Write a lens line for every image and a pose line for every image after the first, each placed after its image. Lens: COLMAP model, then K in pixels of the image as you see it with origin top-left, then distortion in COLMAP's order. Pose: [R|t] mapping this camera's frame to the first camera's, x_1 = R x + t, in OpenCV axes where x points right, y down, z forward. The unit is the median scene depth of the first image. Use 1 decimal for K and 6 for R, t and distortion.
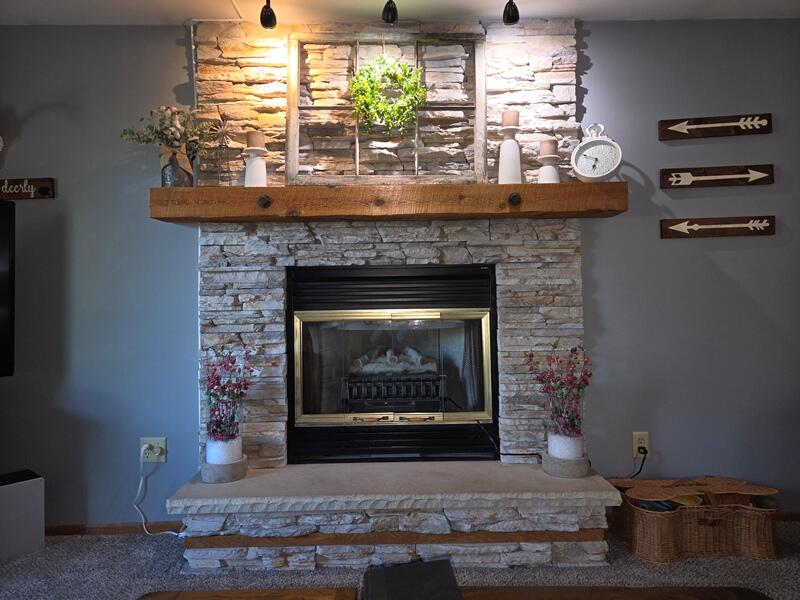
lens RADIAL K [[540.6, 0, 400.8], [0, 540.6, 293.4], [0, 0, 1]] dist [0.050830, -0.028140]
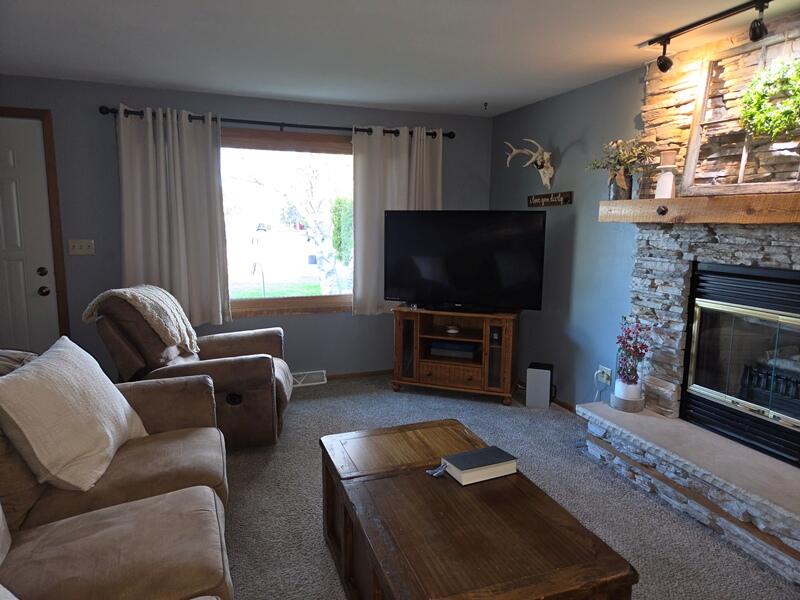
lens RADIAL K [[540.6, 0, 398.2], [0, 540.6, 300.4], [0, 0, 1]] dist [0.050830, -0.028140]
pose [[0.339444, 0.160860, -0.926770, 0.704402], [0.005524, 0.984911, 0.172975, -0.175657], [0.940610, -0.063835, 0.333433, -0.009124]]
